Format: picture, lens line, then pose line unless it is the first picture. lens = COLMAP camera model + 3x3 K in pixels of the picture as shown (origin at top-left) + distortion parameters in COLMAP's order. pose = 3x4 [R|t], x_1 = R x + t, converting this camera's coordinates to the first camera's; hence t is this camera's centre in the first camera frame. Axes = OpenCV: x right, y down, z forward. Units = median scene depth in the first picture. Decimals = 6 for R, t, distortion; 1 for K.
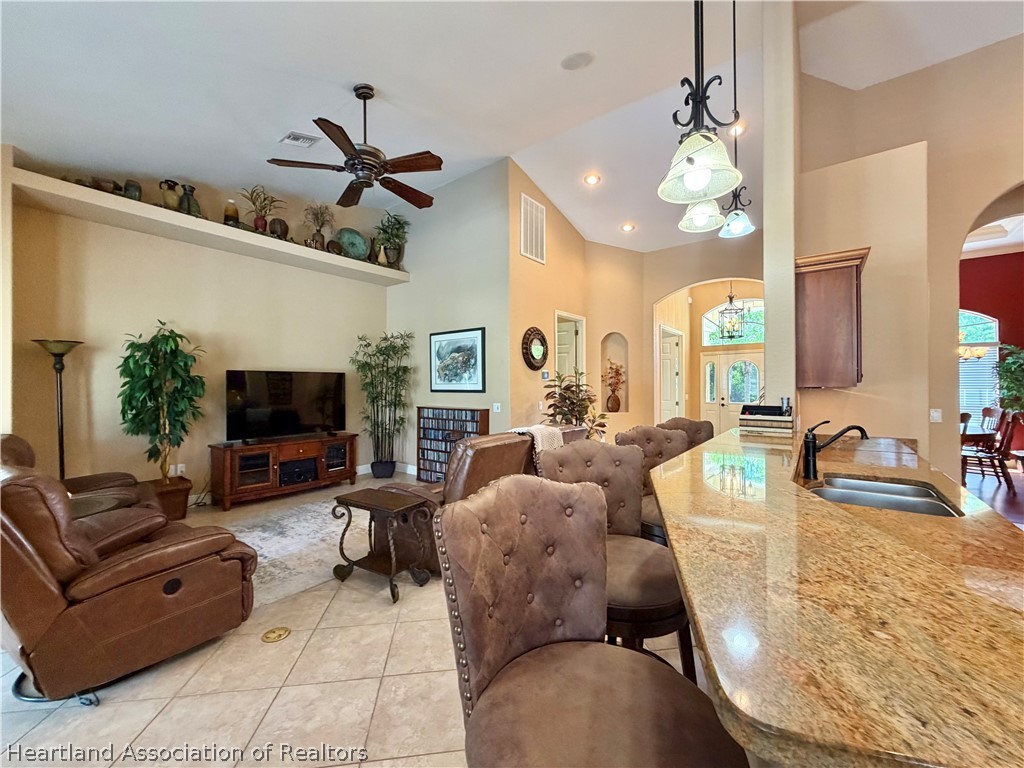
lens RADIAL K [[407.9, 0, 509.3], [0, 407.9, 385.3], [0, 0, 1]] dist [0.001909, -0.001276]
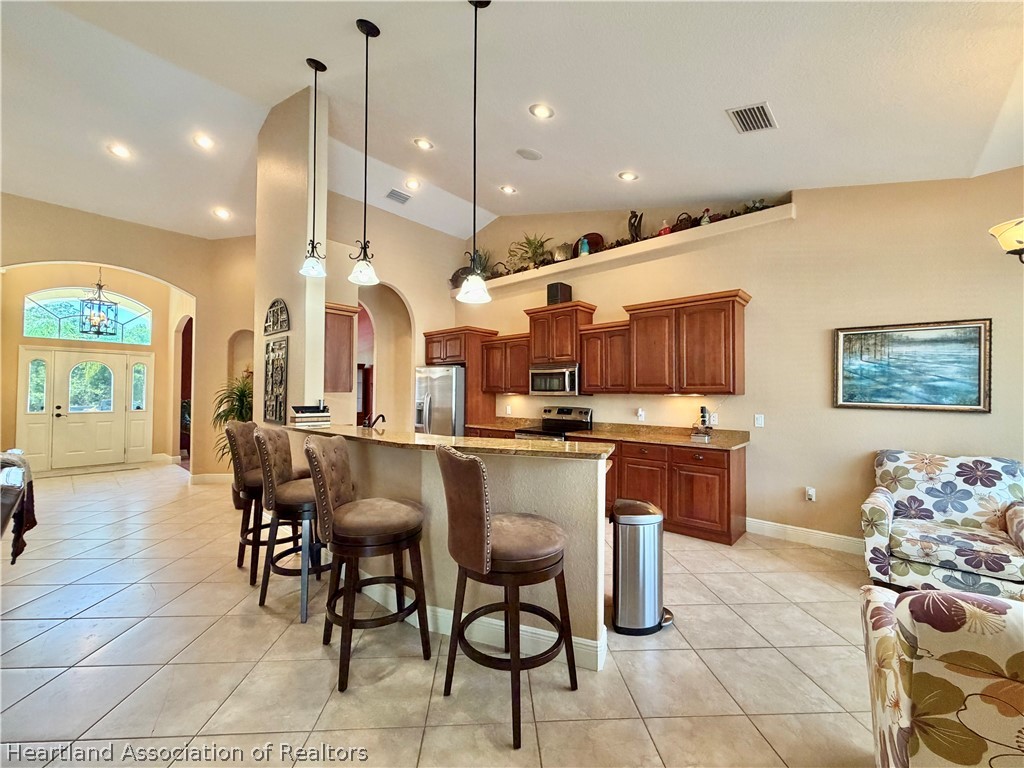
lens RADIAL K [[407.9, 0, 508.8], [0, 407.9, 386.2], [0, 0, 1]] dist [0.001909, -0.001276]
pose [[0.079527, 0.023254, 0.996561, -0.345838], [-0.008492, 0.999707, -0.022650, 0.005510], [-0.996797, -0.006662, 0.079702, 0.131382]]
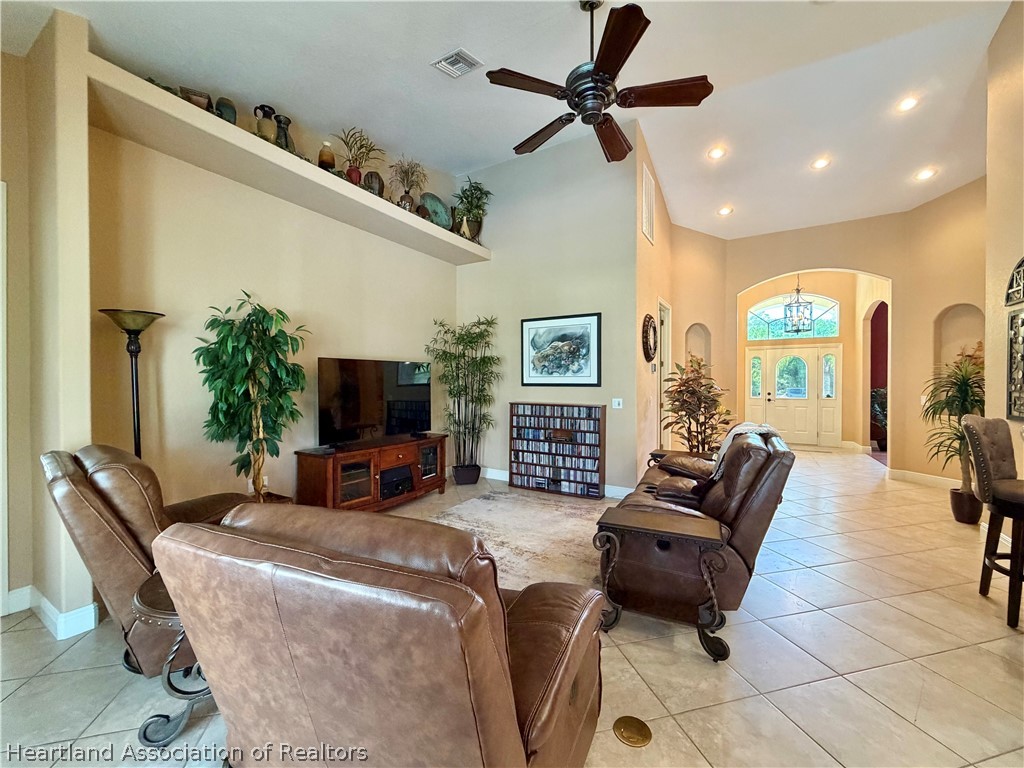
lens RADIAL K [[407.9, 0, 512.0], [0, 407.9, 386.0], [0, 0, 1]] dist [0.001909, -0.001276]
pose [[0.992828, 0.002027, 0.119534, -0.393175], [-0.003627, 0.999907, 0.013168, 0.006391], [-0.119496, -0.013507, 0.992743, 0.156336]]
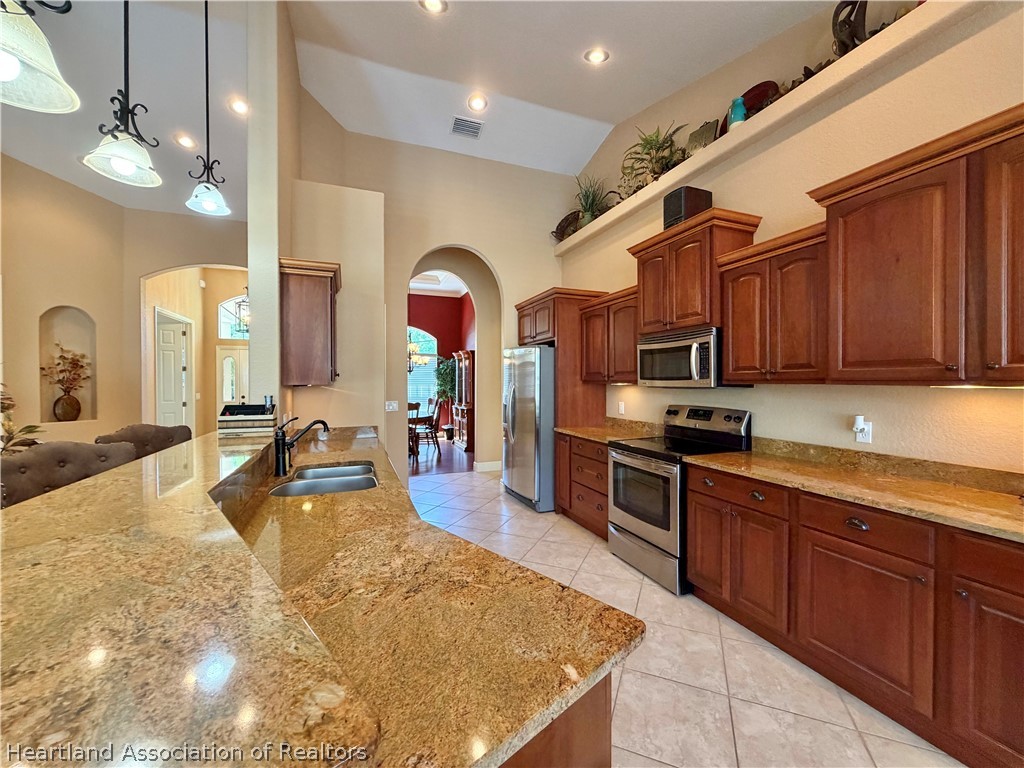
lens RADIAL K [[407.9, 0, 510.3], [0, 407.9, 385.0], [0, 0, 1]] dist [0.001909, -0.001276]
pose [[0.514675, -0.003696, 0.857377, 0.068438], [-0.001851, 0.999984, 0.005422, -0.001087], [-0.857383, -0.004378, 0.514660, -0.004526]]
